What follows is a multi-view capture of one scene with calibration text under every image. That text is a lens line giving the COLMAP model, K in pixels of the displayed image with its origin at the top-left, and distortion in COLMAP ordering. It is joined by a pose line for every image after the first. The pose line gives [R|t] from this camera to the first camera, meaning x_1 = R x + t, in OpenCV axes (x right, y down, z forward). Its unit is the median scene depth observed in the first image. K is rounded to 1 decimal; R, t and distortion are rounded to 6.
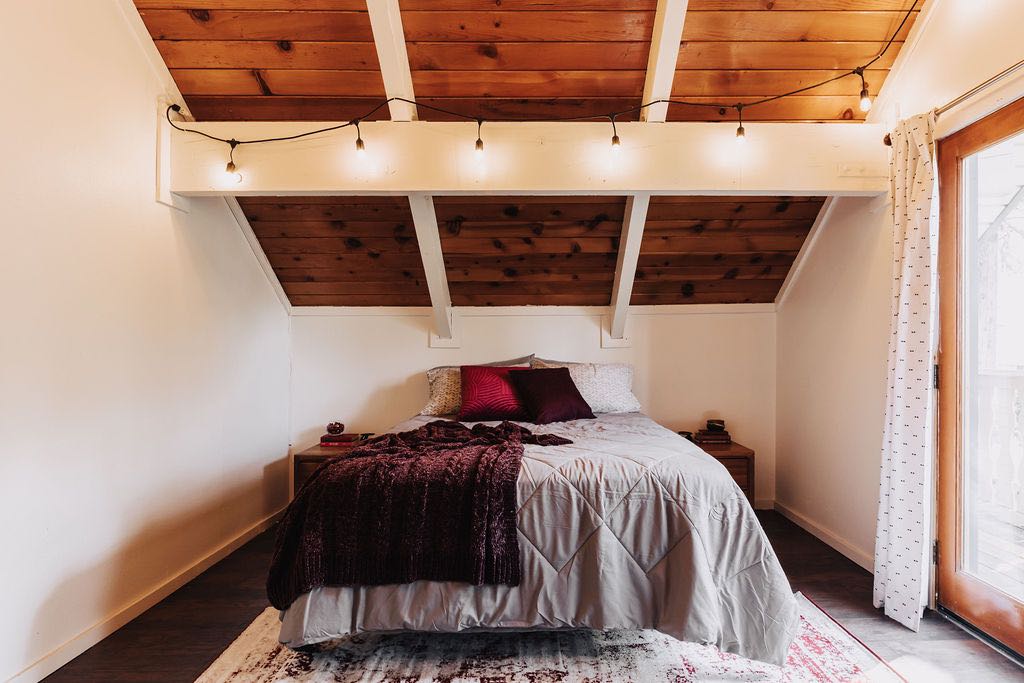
lens RADIAL K [[586.9, 0, 511.9], [0, 586.9, 346.0], [0, 0, 1]] dist [-0.006947, -0.001096]
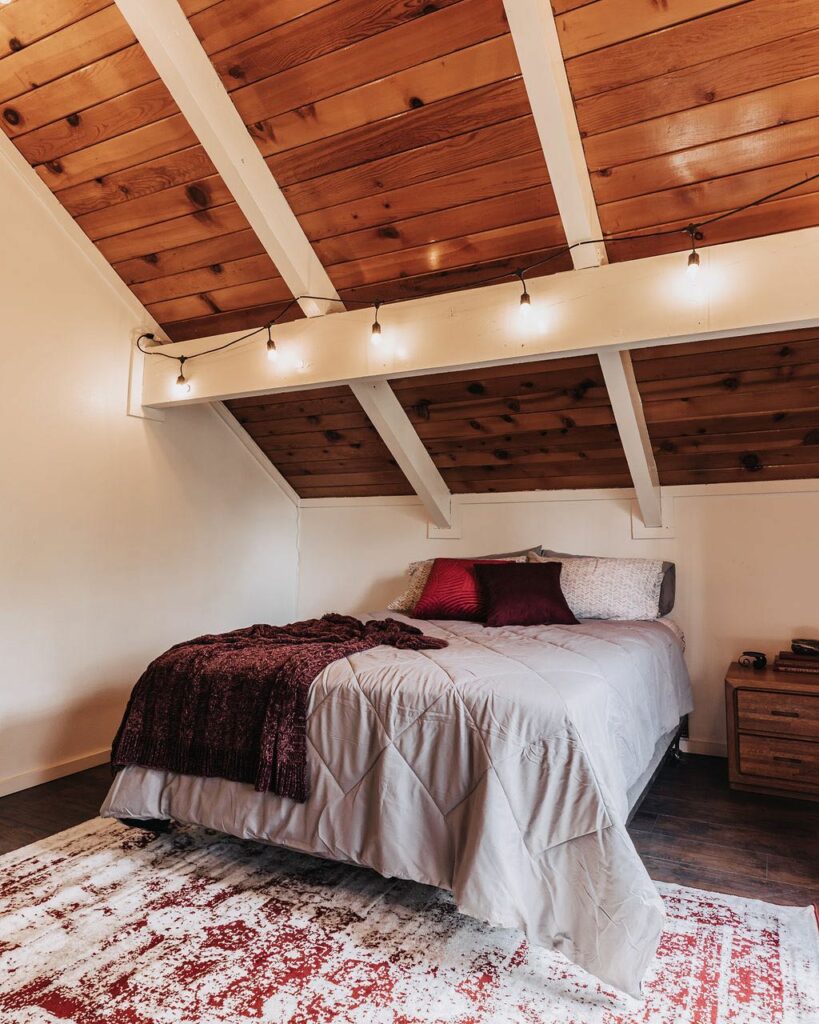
lens RADIAL K [[639.2, 0, 430.3], [0, 639.2, 475.9], [0, 0, 1]] dist [0.000217, -0.002599]
pose [[0.889688, -0.043266, -0.454515, 0.510544], [0.000108, 0.995520, -0.094553, -0.000208], [0.456570, 0.084073, 0.885706, 0.129143]]
